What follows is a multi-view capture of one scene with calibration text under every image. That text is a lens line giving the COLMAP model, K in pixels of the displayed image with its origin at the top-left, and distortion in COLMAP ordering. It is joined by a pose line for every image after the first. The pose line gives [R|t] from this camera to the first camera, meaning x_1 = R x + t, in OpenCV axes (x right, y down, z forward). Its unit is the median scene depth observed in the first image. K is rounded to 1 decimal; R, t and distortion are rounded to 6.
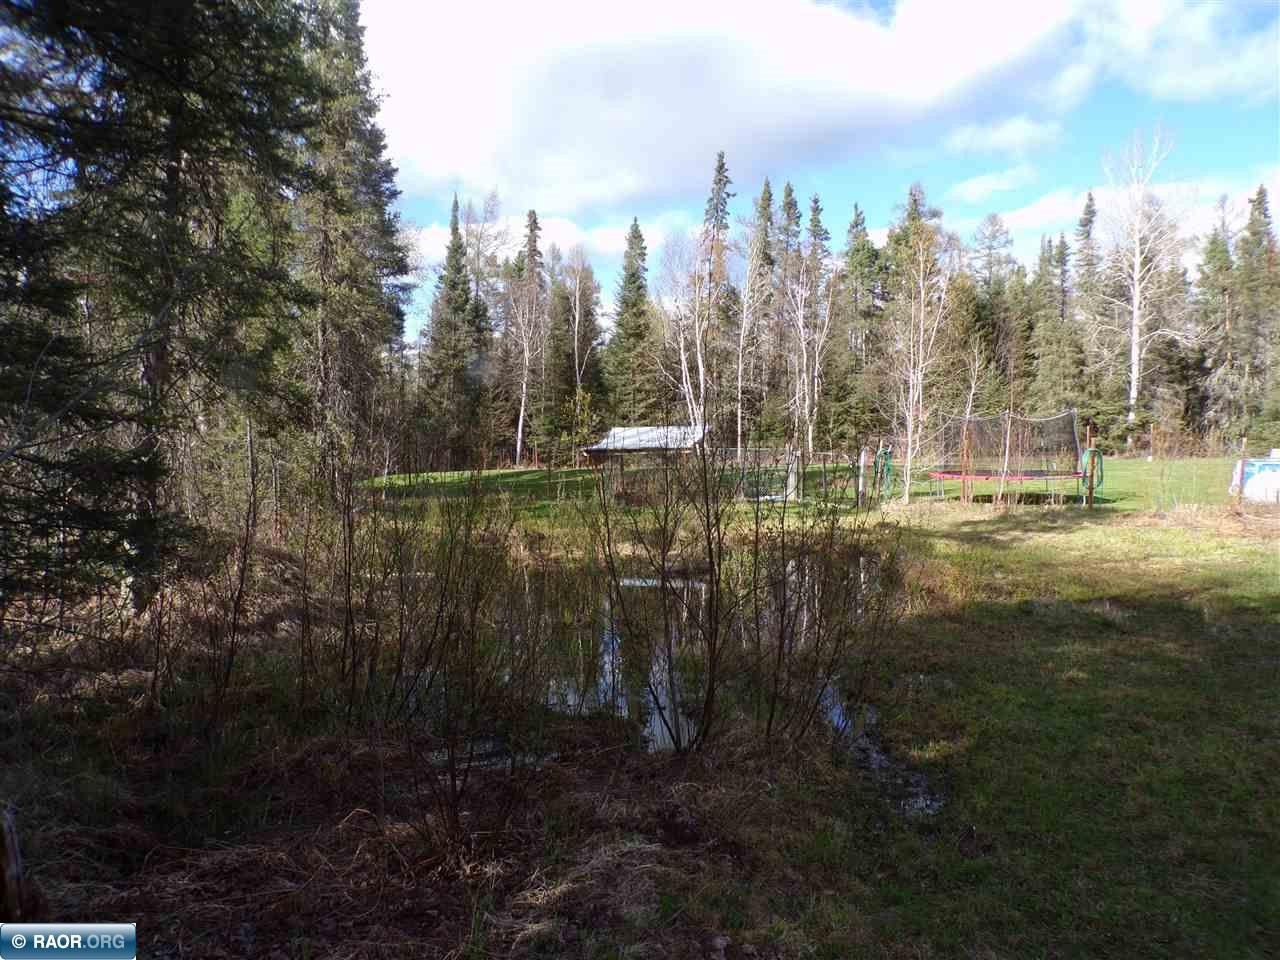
lens RADIAL K [[881.1, 0, 640.0], [0, 881.1, 480.0], [0, 0, 1]] dist [-0.008878, 0.025072]
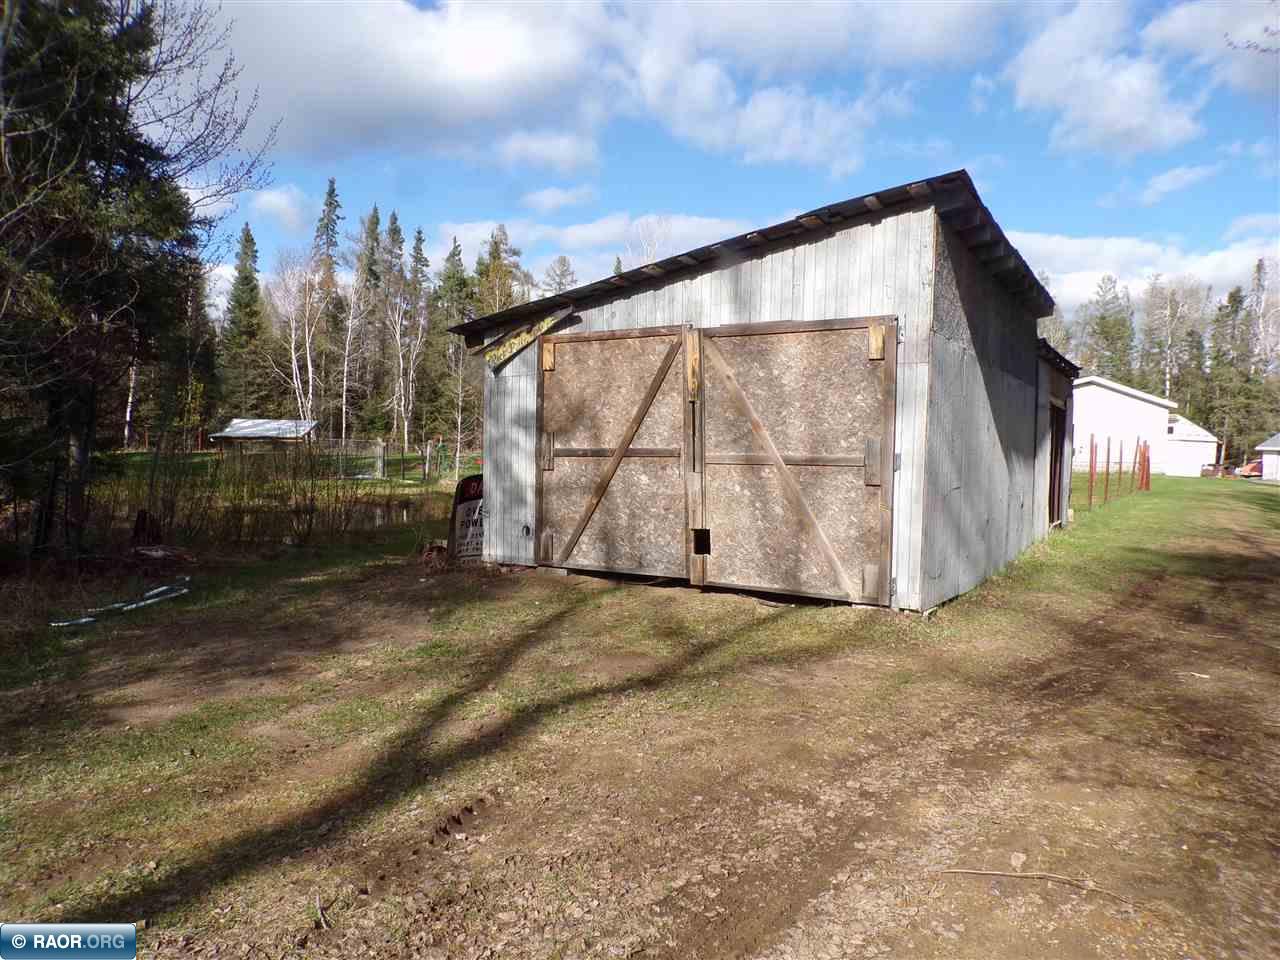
lens RADIAL K [[881.1, 0, 640.0], [0, 881.1, 480.0], [0, 0, 1]] dist [-0.008878, 0.025072]
pose [[0.908941, 0.015114, 0.416650, -0.015438], [-0.019928, 0.999775, 0.007209, 0.003156], [-0.416447, -0.014855, 0.909039, -0.218162]]
